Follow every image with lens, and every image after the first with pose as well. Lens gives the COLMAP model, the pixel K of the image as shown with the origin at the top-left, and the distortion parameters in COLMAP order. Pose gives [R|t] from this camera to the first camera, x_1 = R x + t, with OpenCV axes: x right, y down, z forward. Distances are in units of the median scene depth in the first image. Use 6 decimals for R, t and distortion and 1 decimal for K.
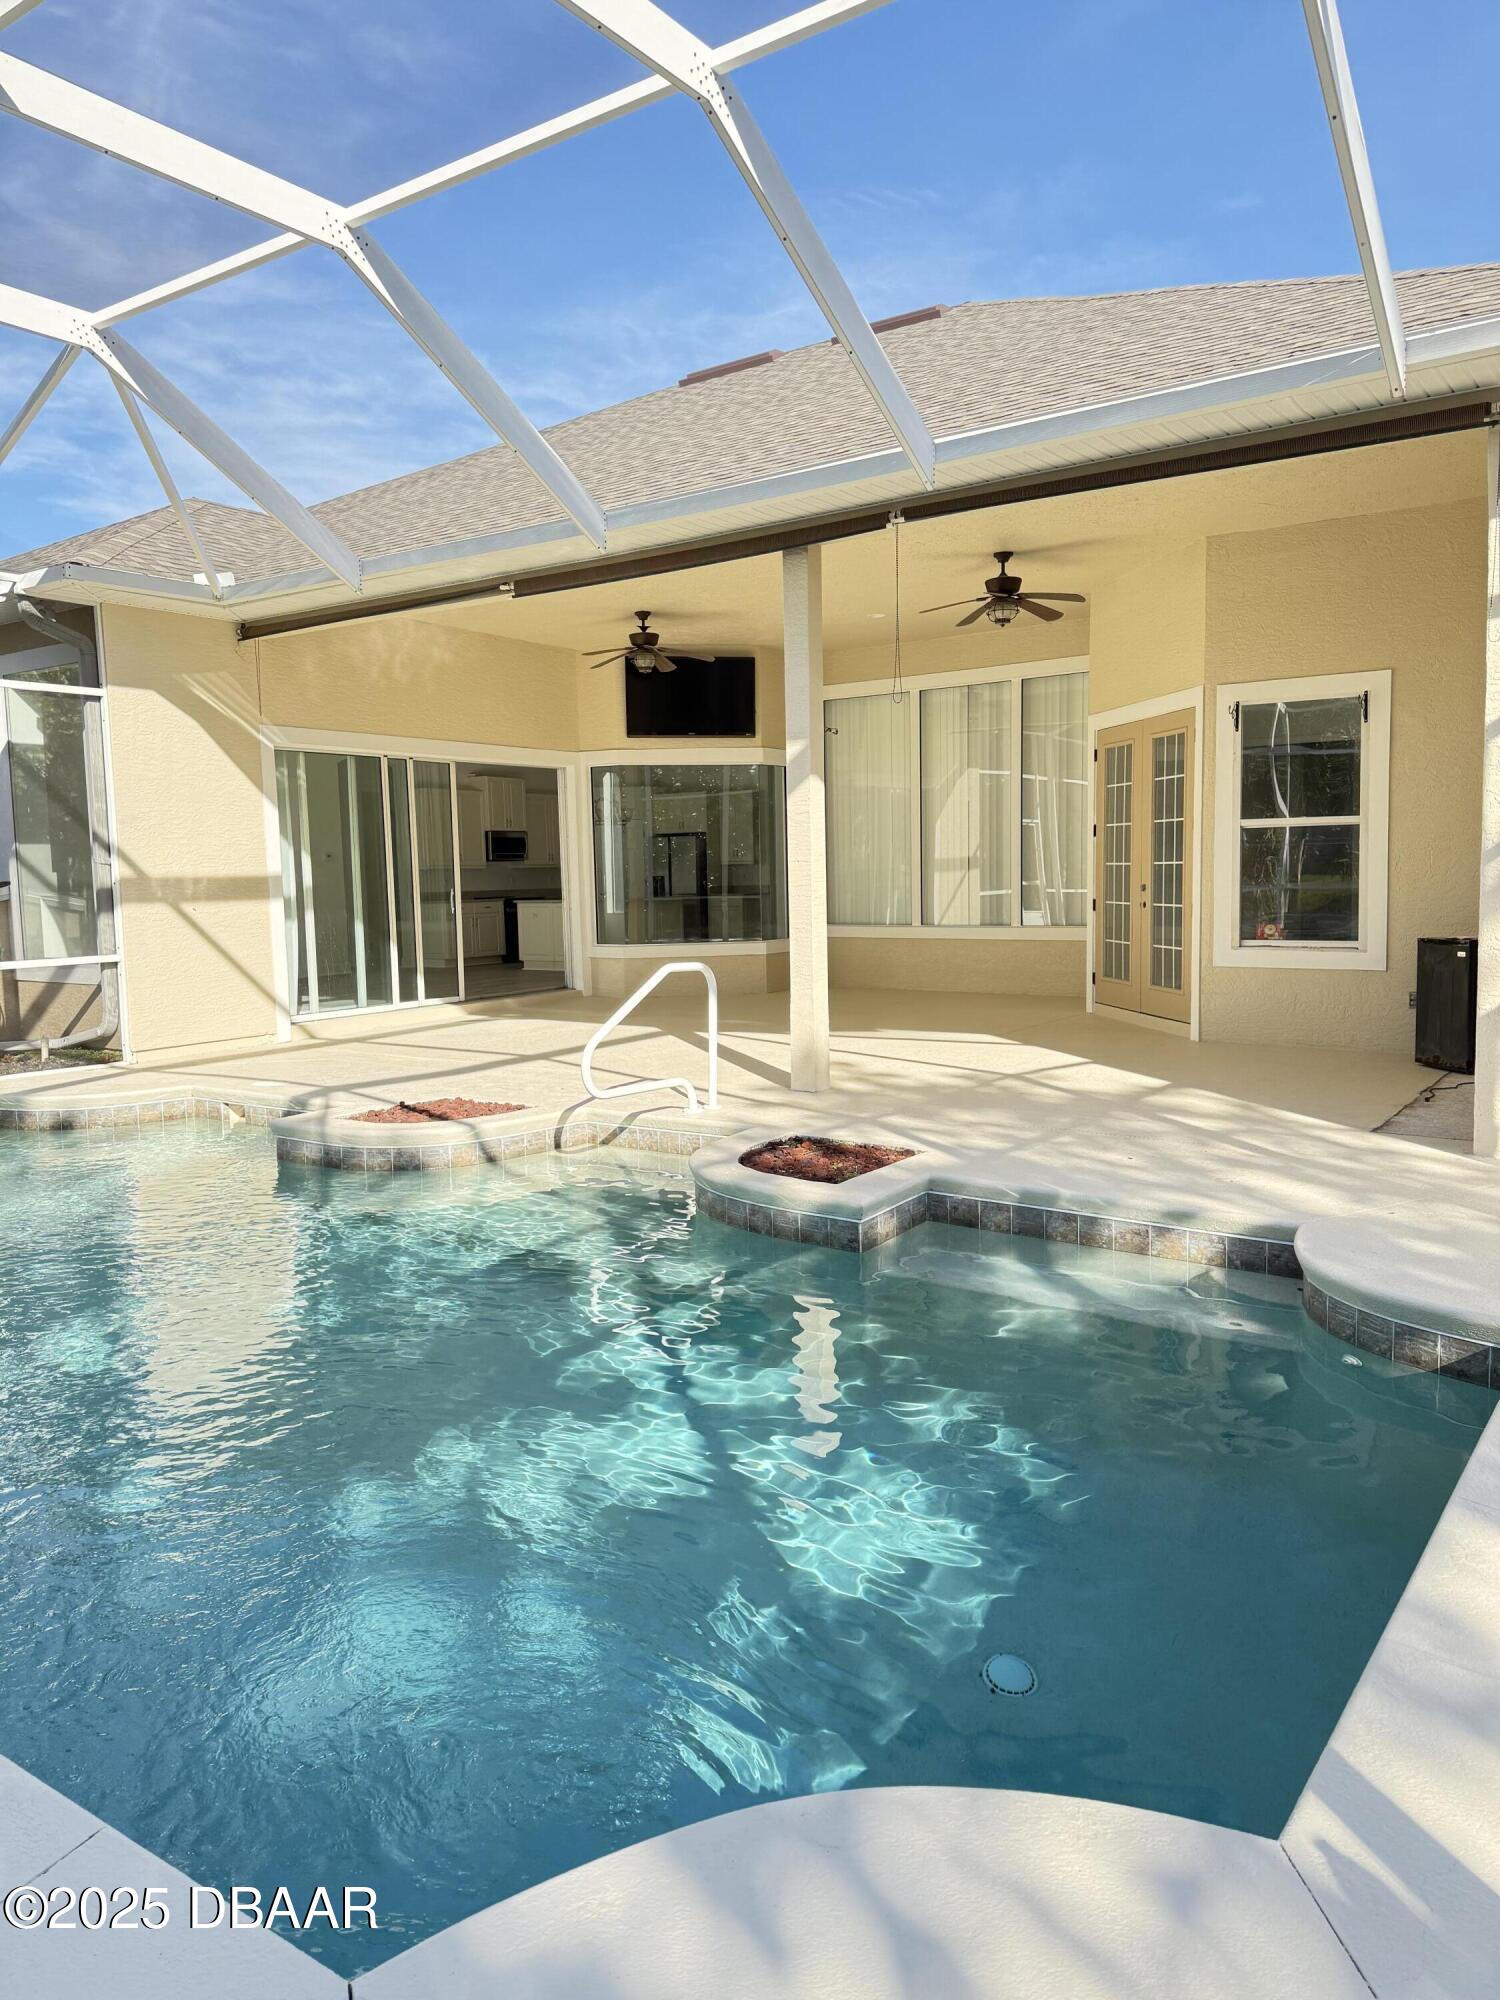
lens RADIAL K [[1401.2, 0, 757.5], [0, 1401.2, 986.8], [0, 0, 1]] dist [0.052213, -0.068954]
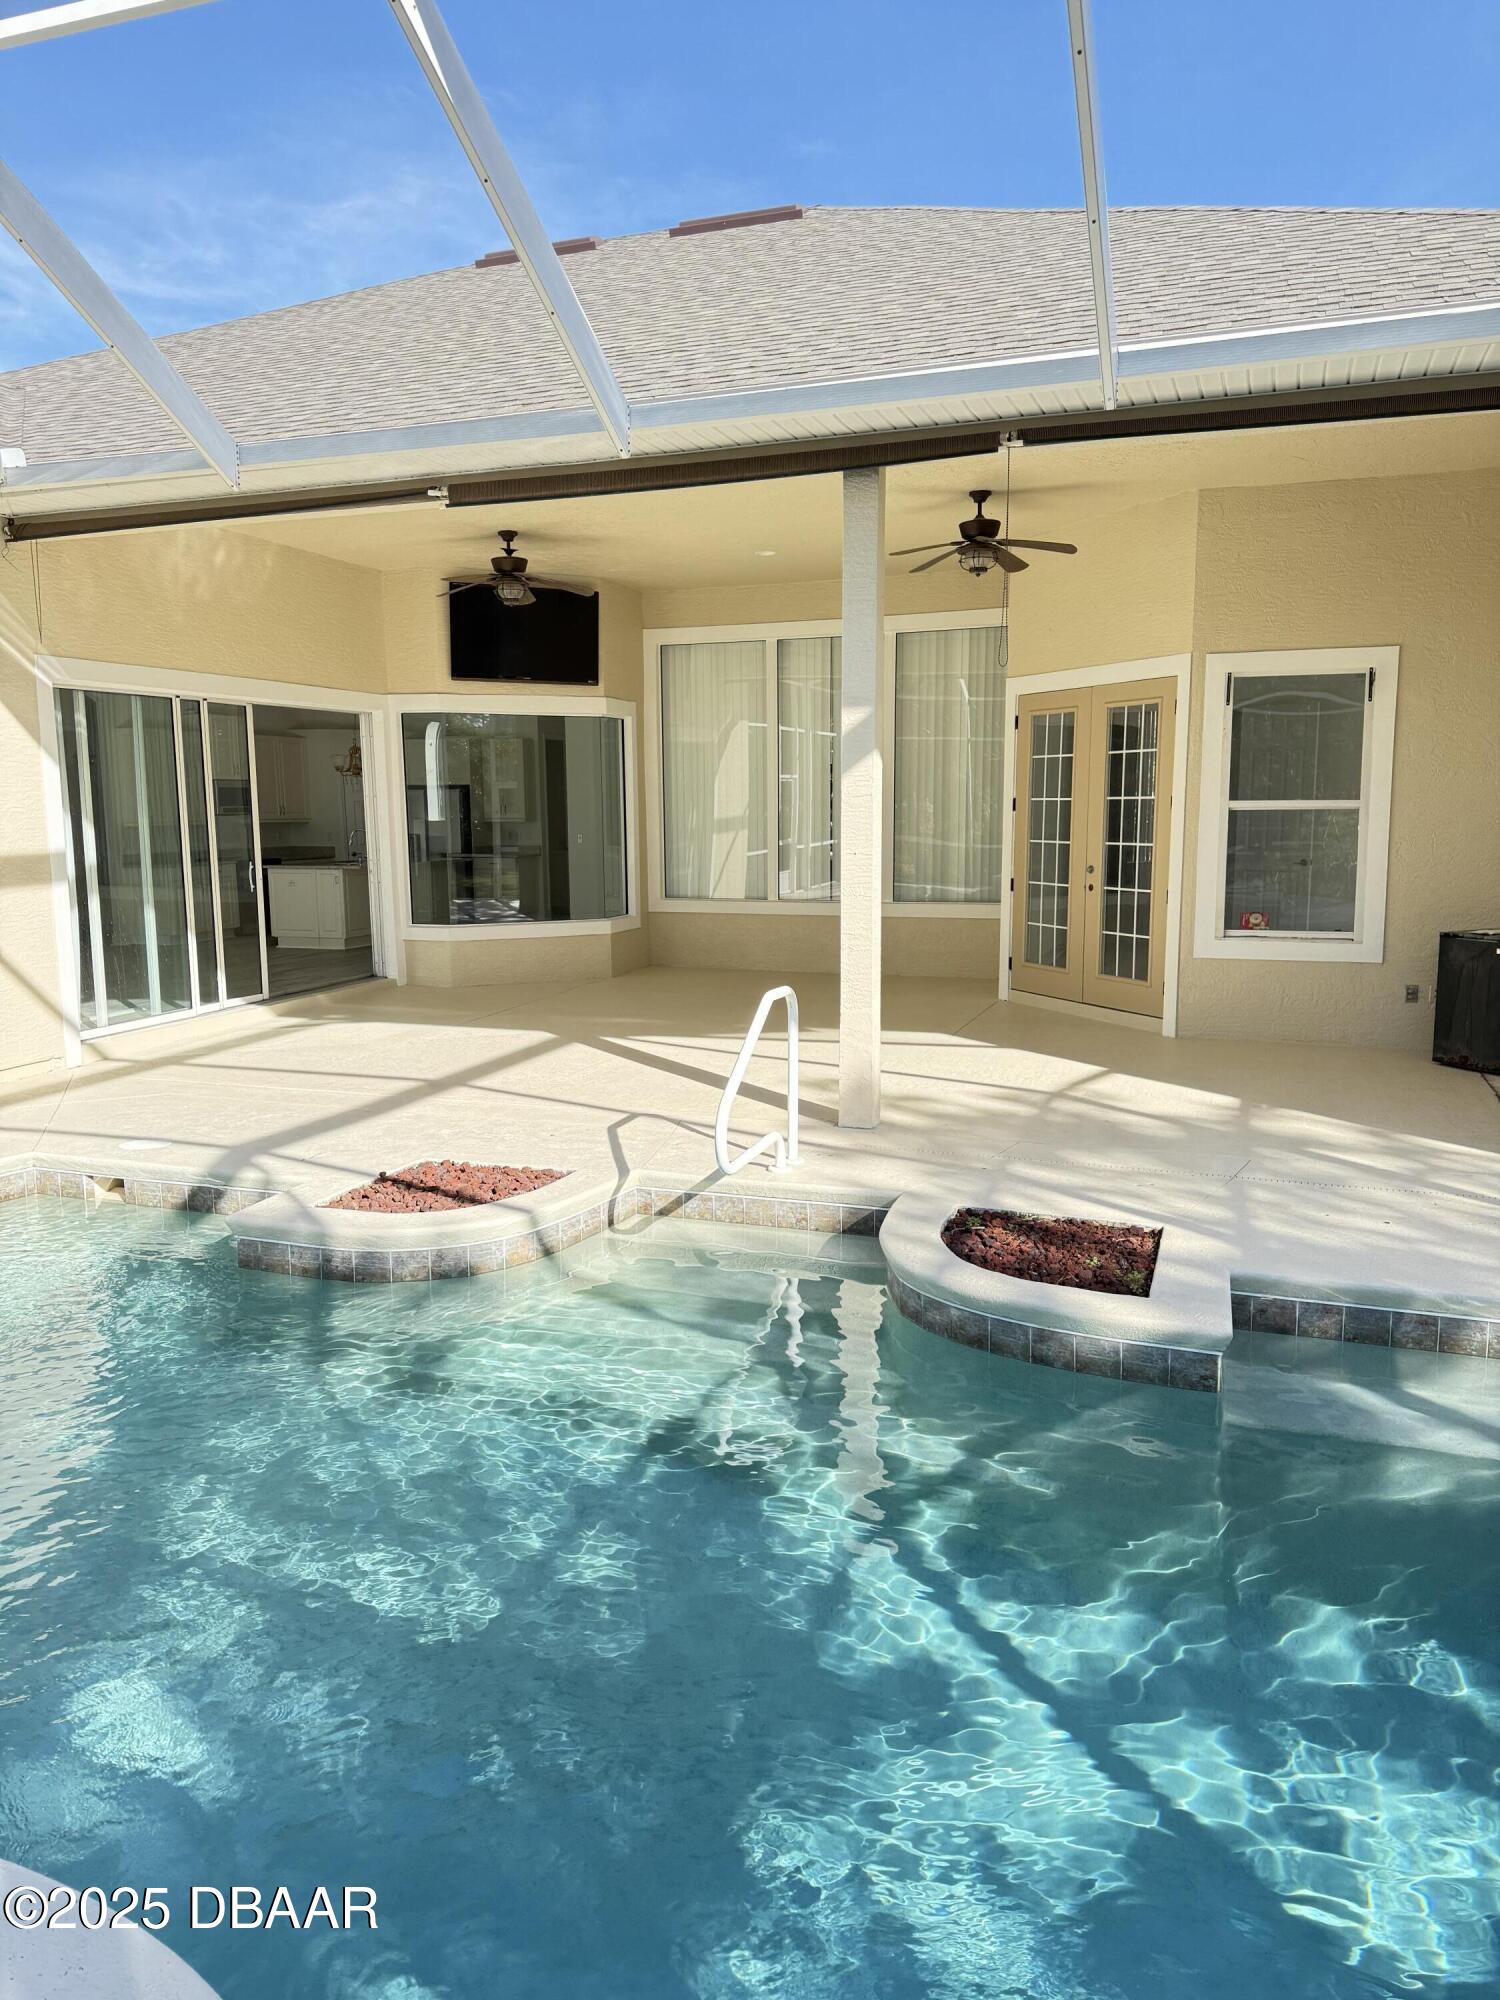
lens RADIAL K [[1401.2, 0, 733.9], [0, 1401.2, 991.9], [0, 0, 1]] dist [0.052213, -0.068954]
pose [[0.965883, -0.023896, 0.257876, -0.229323], [0.011898, 0.998777, 0.047986, -0.043714], [-0.258707, -0.043281, 0.964986, 0.191959]]
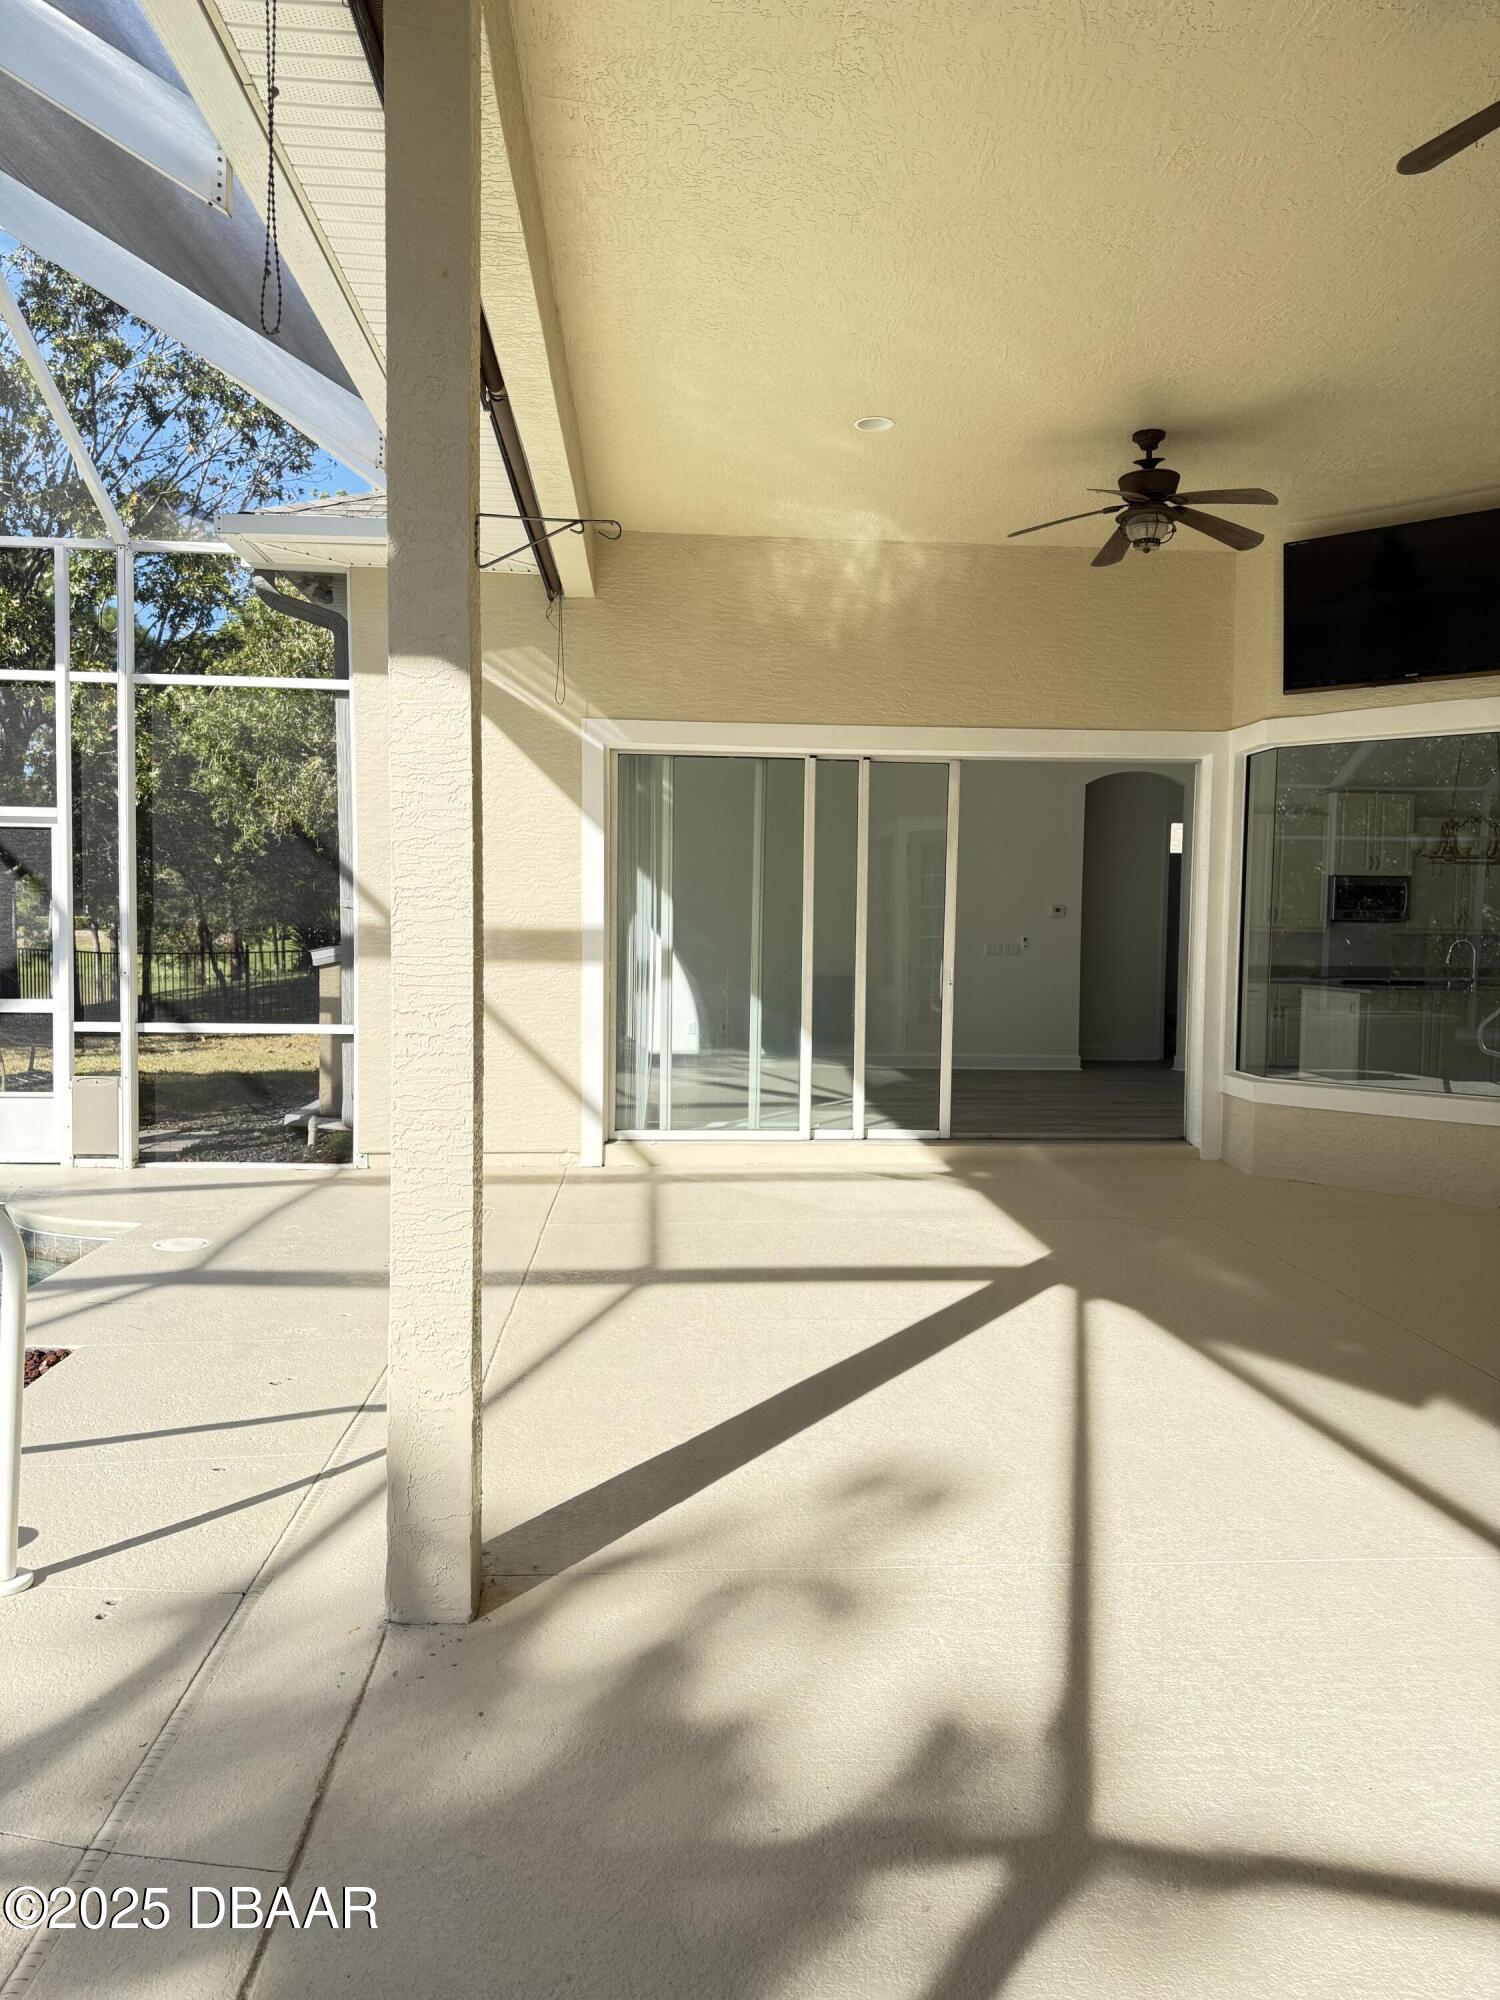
lens RADIAL K [[1401.2, 0, 756.8], [0, 1401.2, 1004.3], [0, 0, 1]] dist [0.052213, -0.068954]
pose [[0.621667, 0.077617, -0.779426, 0.318738], [-0.096401, 0.995095, 0.022205, -0.080212], [0.777327, 0.061333, 0.626100, 0.772504]]
